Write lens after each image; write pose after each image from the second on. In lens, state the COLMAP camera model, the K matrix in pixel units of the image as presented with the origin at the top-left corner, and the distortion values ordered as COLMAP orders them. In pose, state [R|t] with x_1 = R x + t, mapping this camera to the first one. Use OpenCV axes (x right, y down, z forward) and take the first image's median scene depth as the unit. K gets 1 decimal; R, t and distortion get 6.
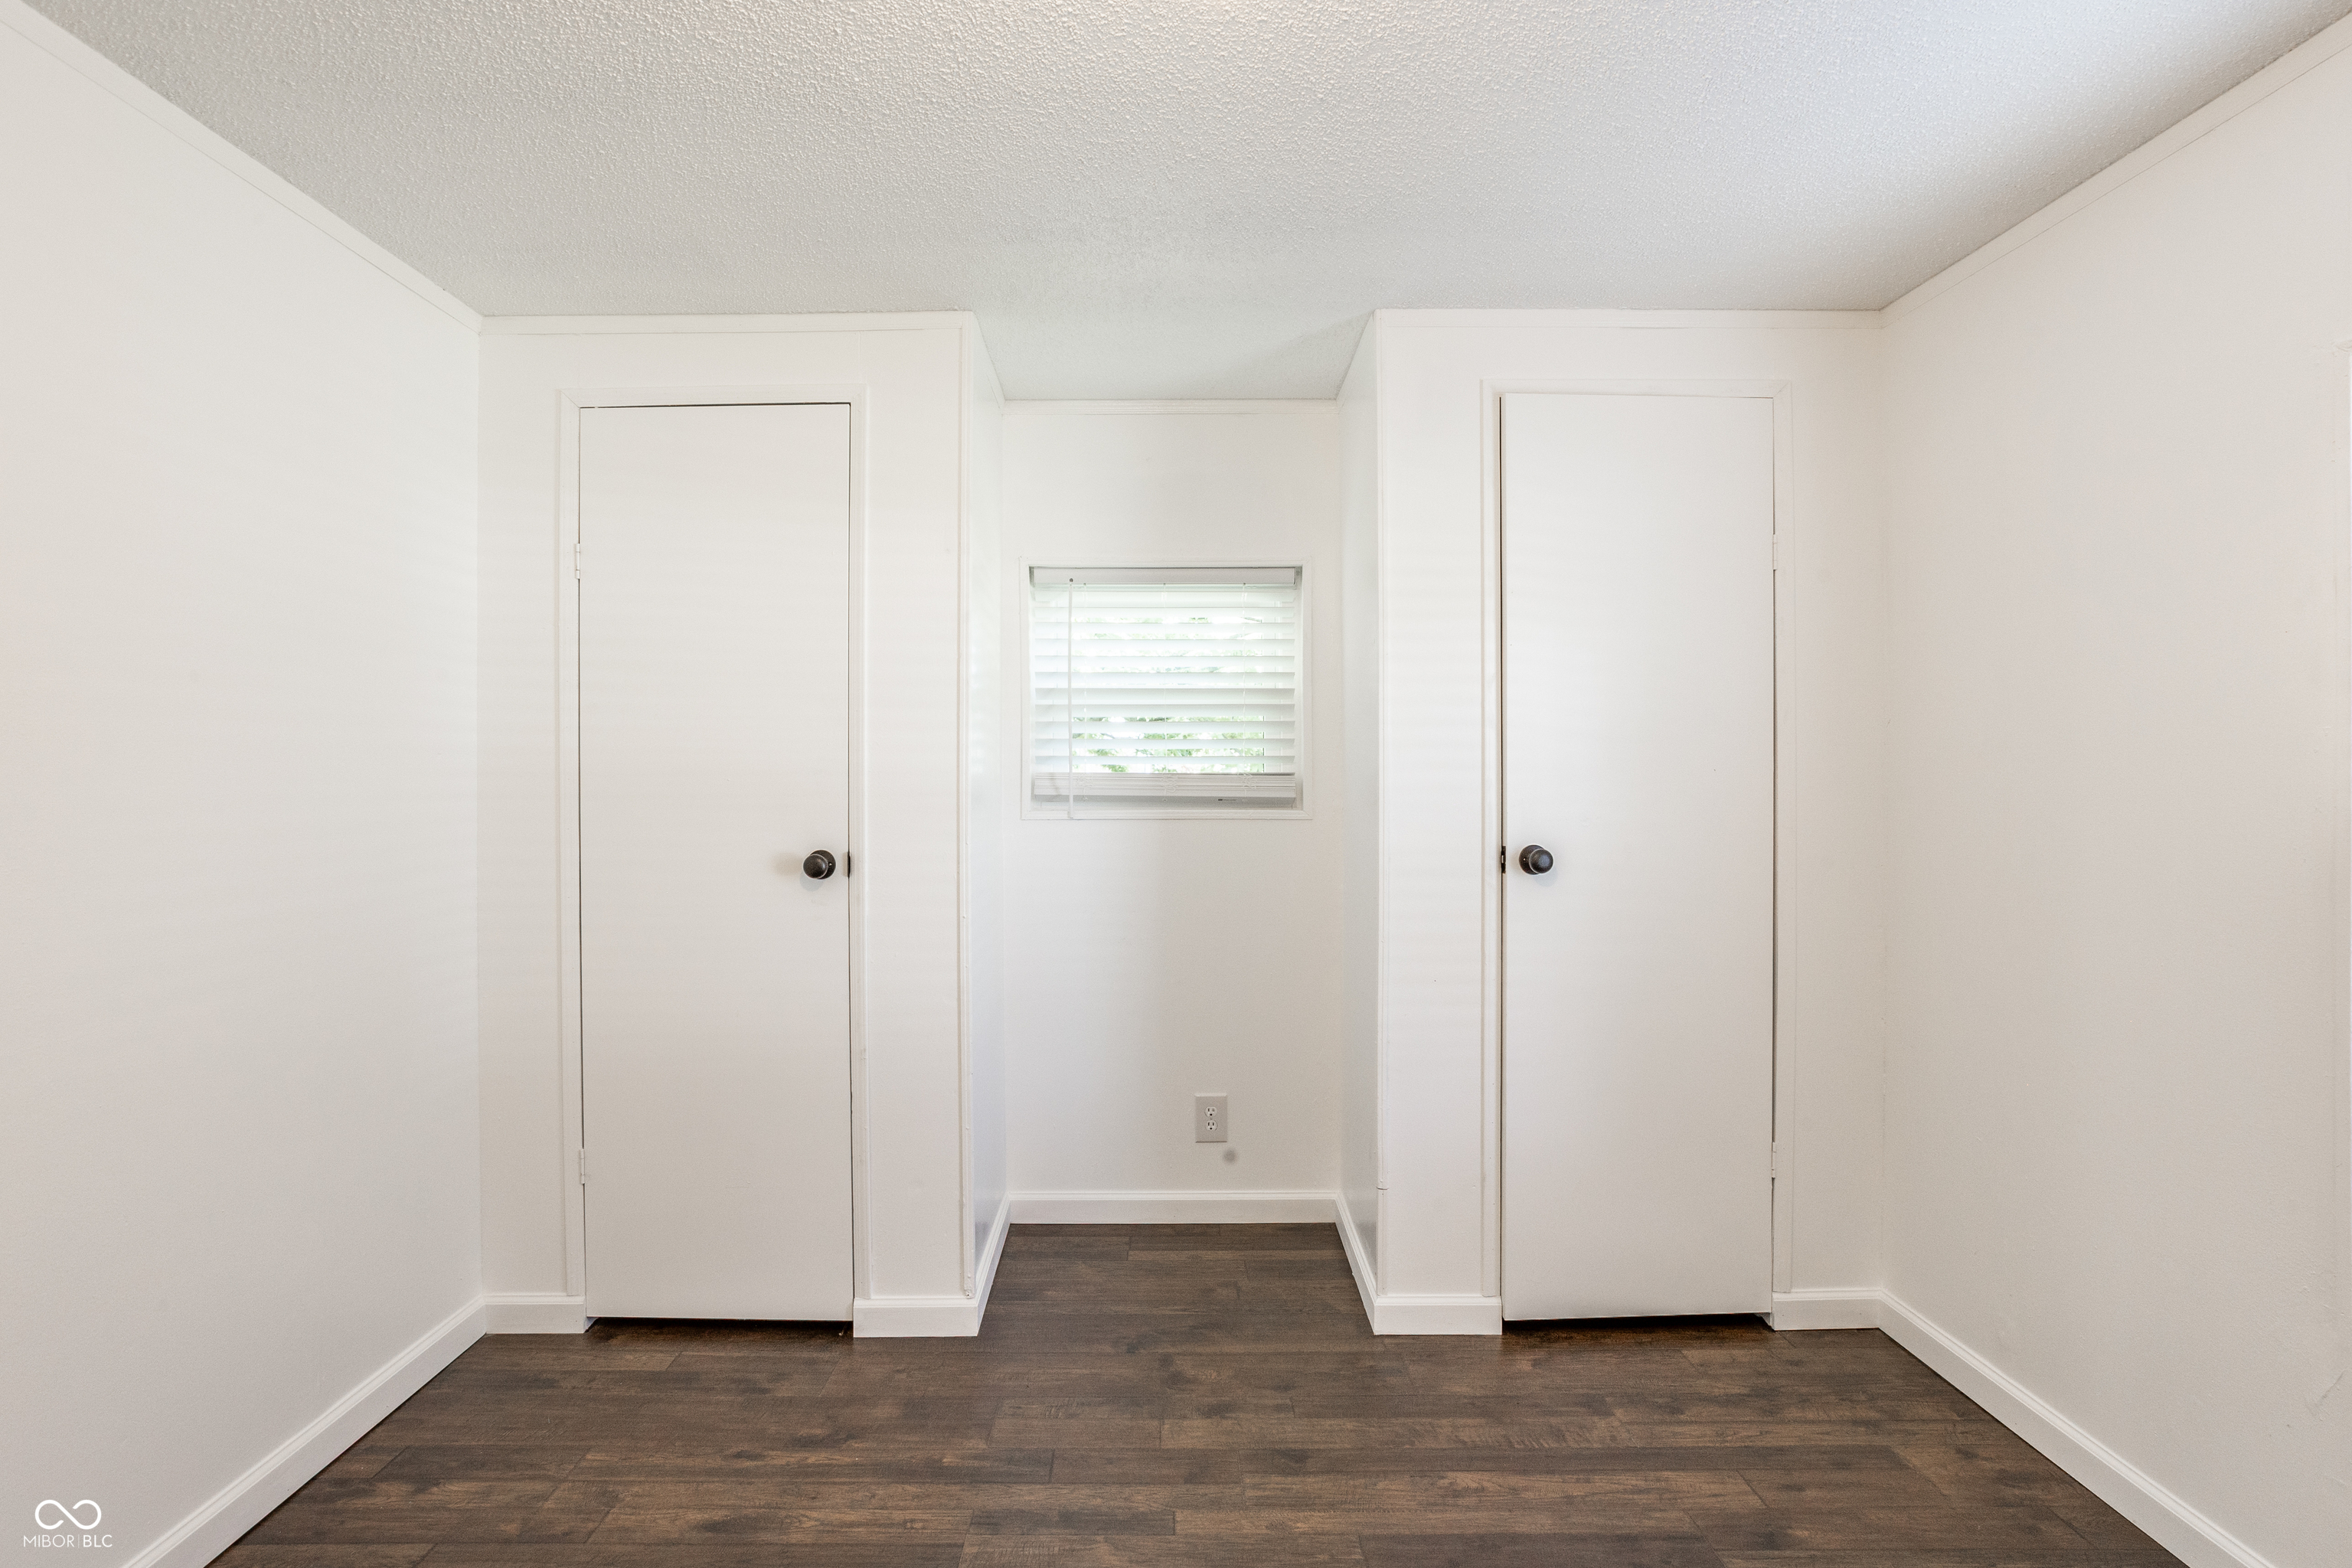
lens RADIAL K [[1260.6, 0, 1167.5], [0, 1260.6, 778.0], [0, 0, 1]] dist [-0.065535, 0.037529]
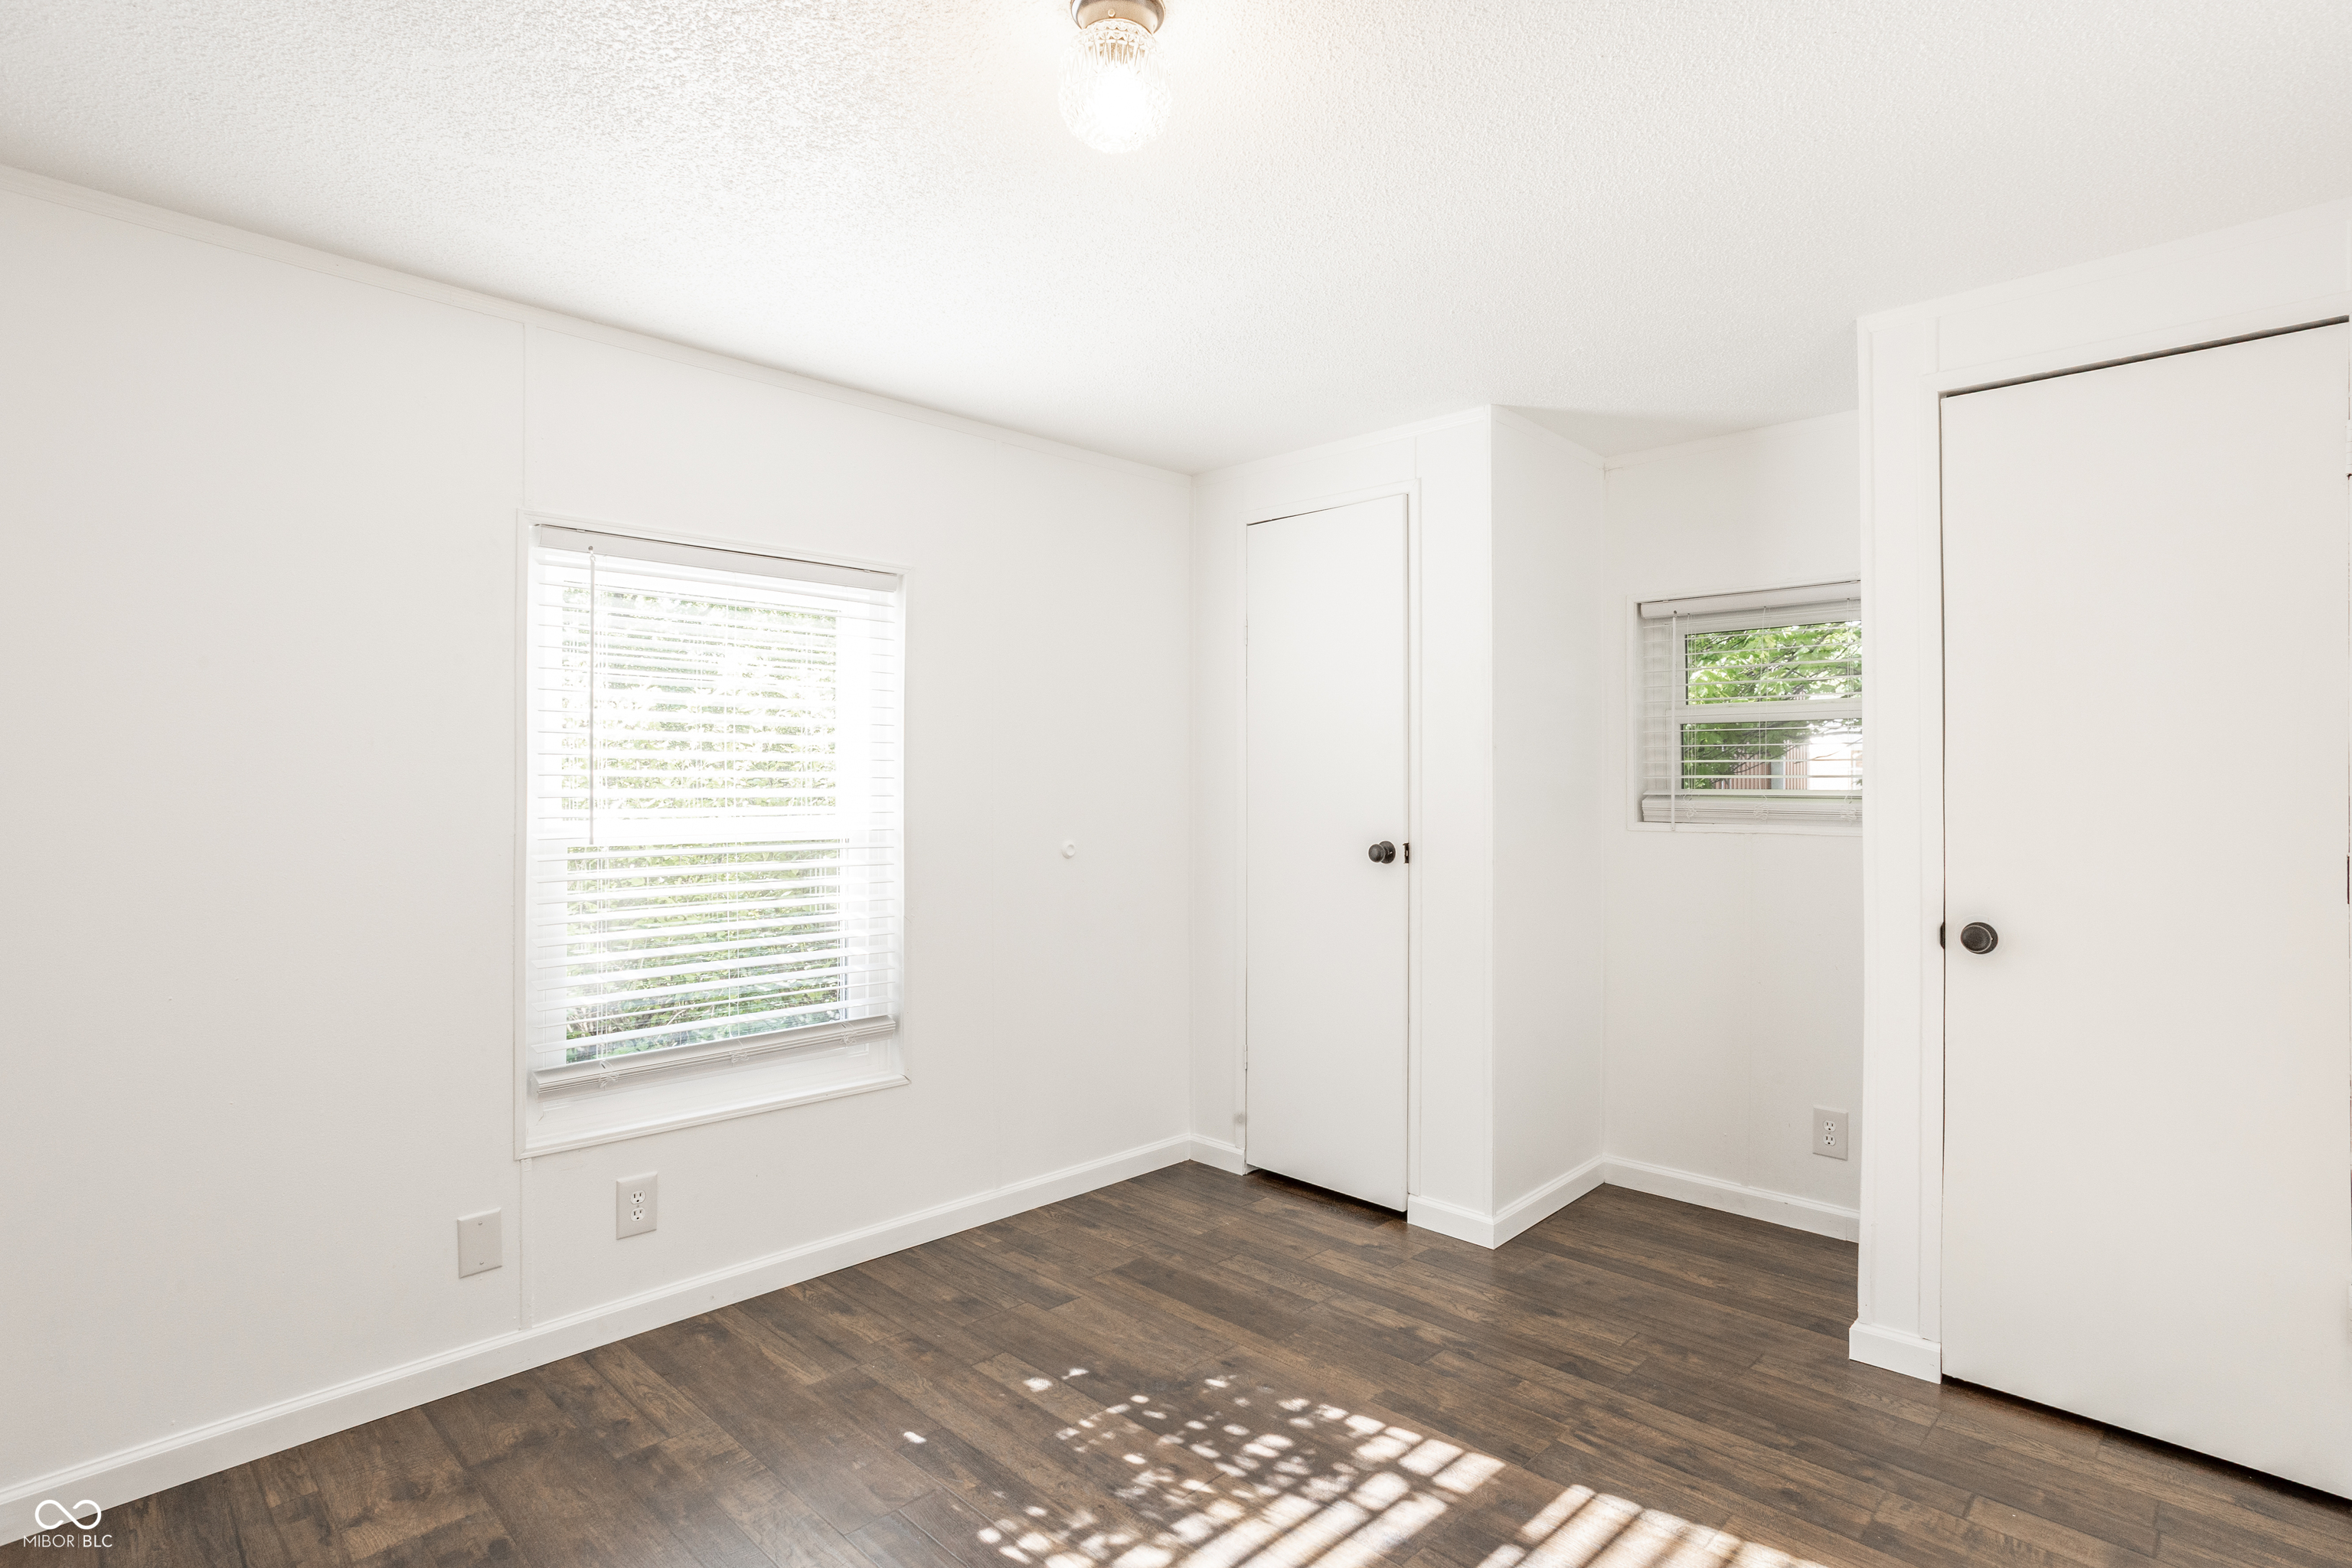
lens RADIAL K [[1260.6, 0, 1167.5], [0, 1260.6, 778.0], [0, 0, 1]] dist [-0.065535, 0.037529]
pose [[0.685670, 0.001102, -0.727912, 0.535685], [-0.001366, 0.999999, 0.000227, -0.007616], [0.727911, 0.000839, 0.685671, -0.054527]]
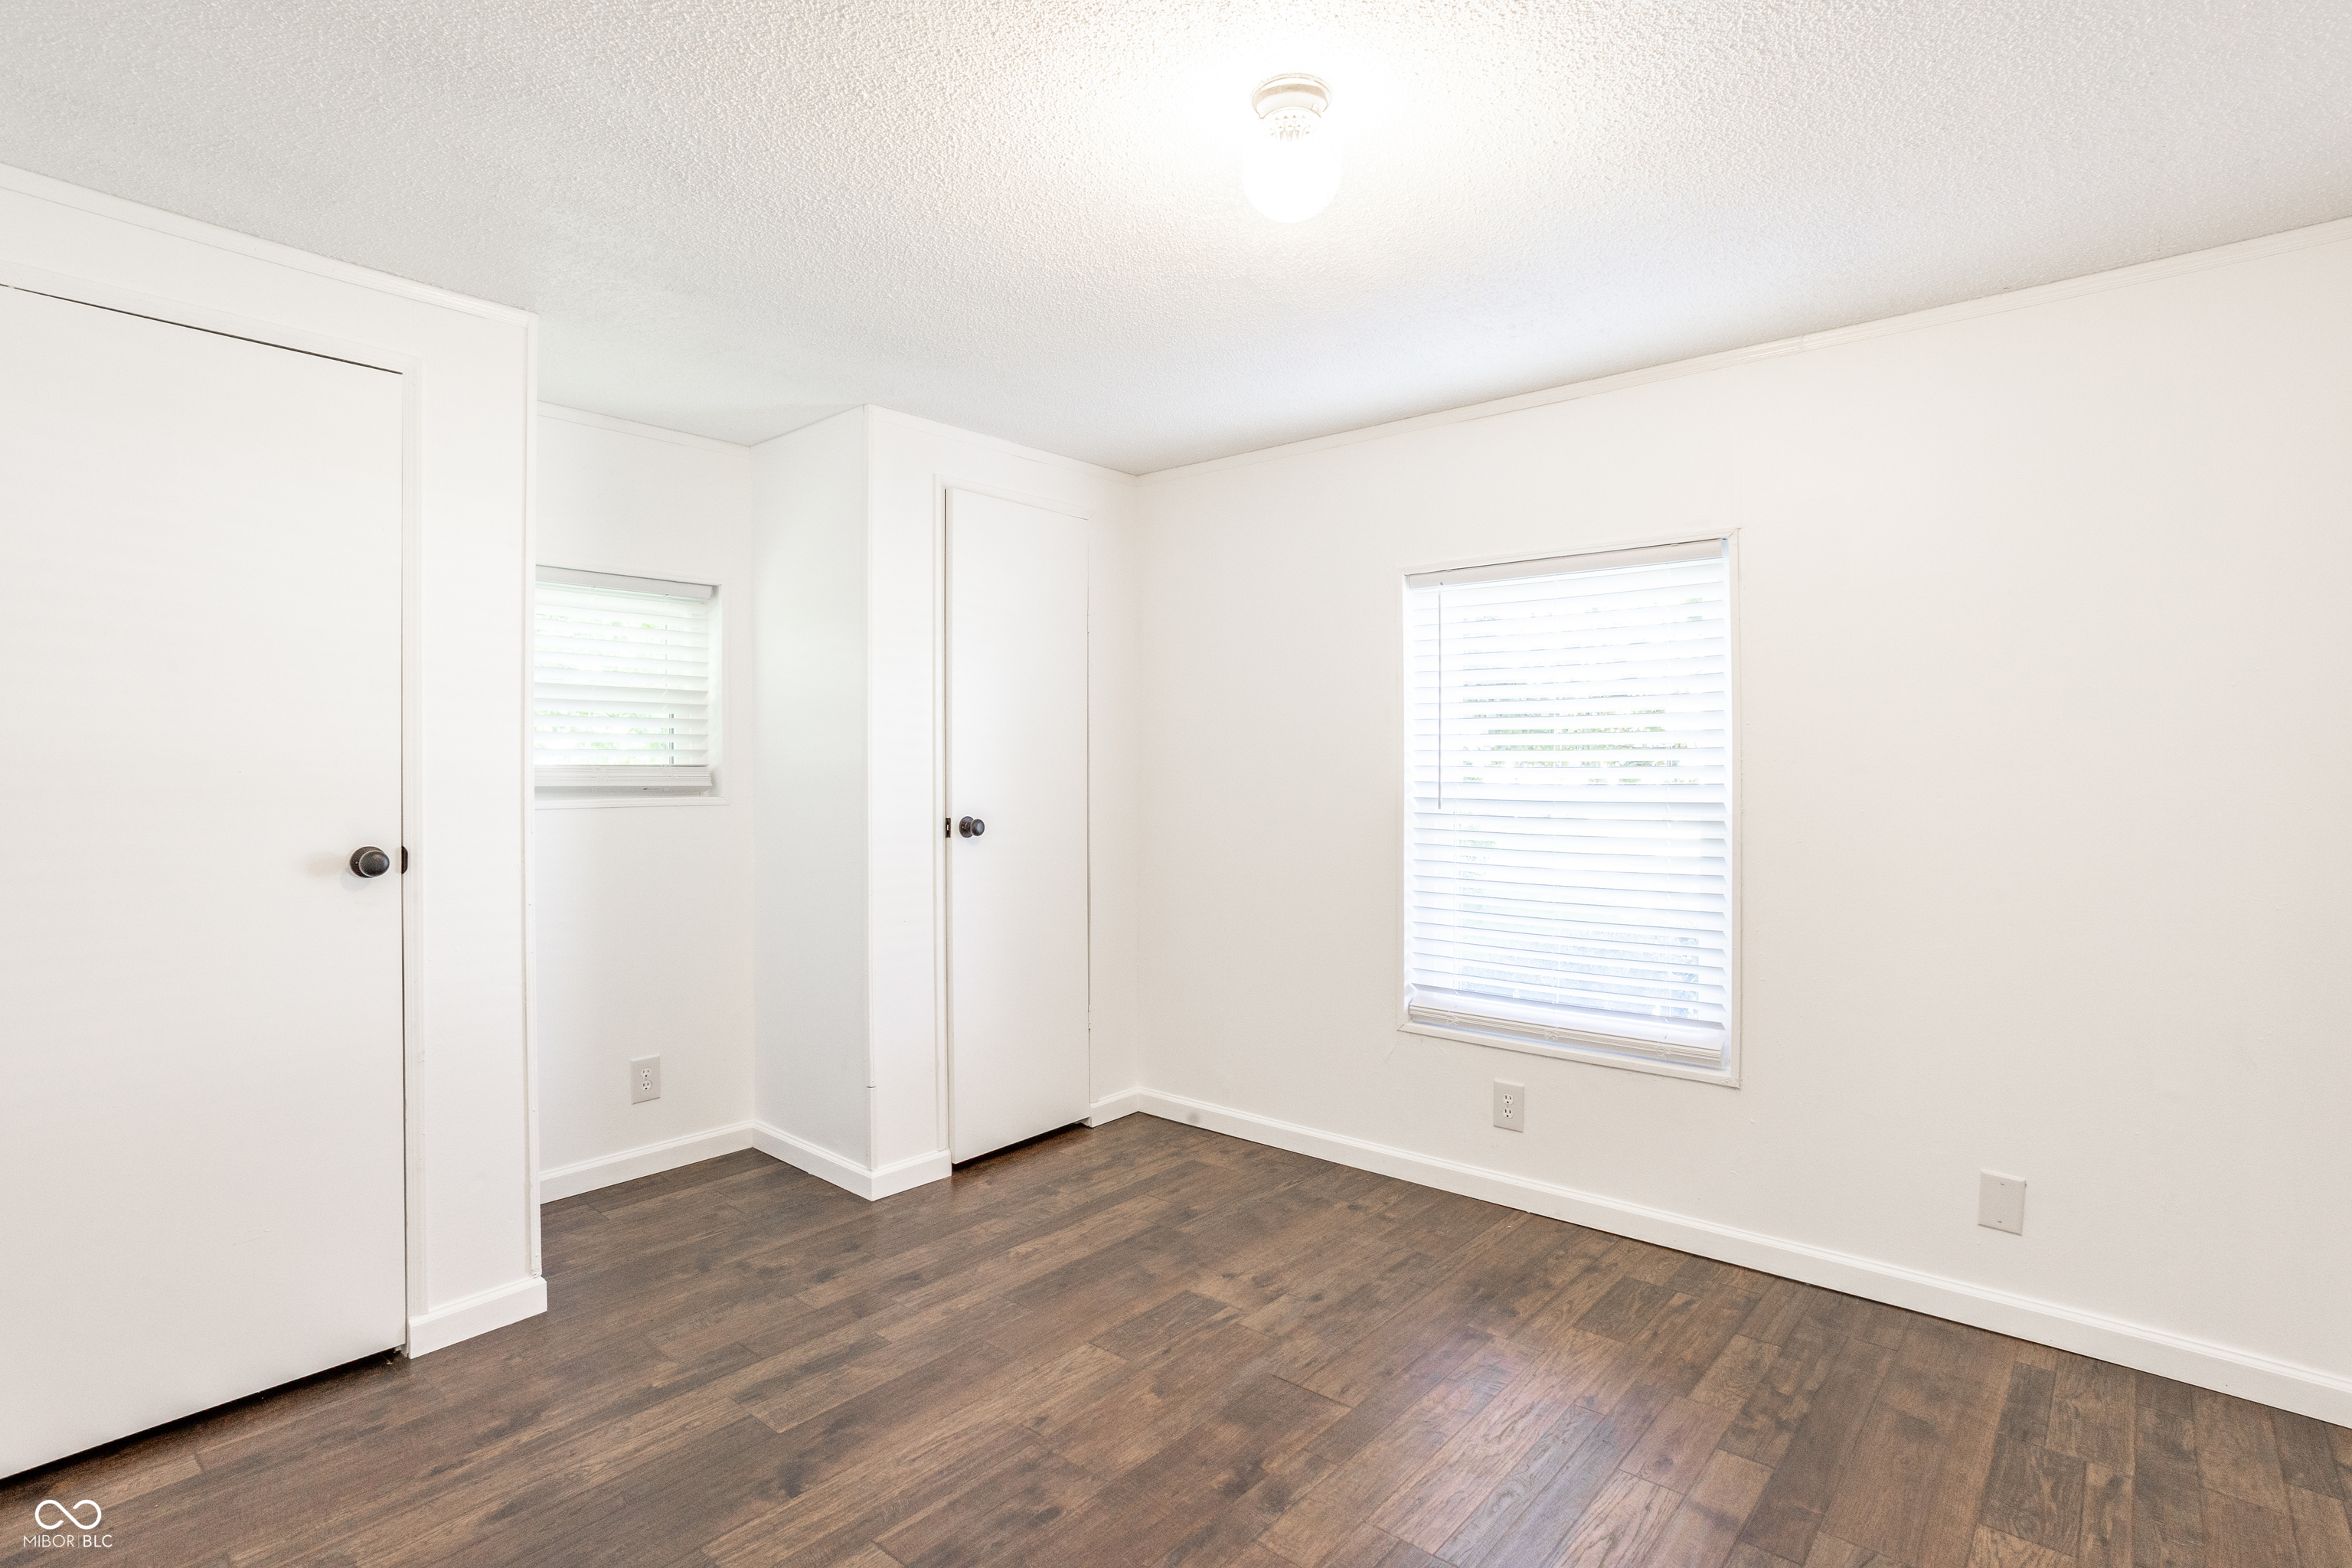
lens RADIAL K [[1260.6, 0, 1167.5], [0, 1260.6, 778.0], [0, 0, 1]] dist [-0.065535, 0.037529]
pose [[0.615995, -0.007548, 0.787714, -0.664108], [0.003136, 0.999970, 0.007130, 0.001743], [-0.787744, -0.001921, 0.616000, -0.034654]]
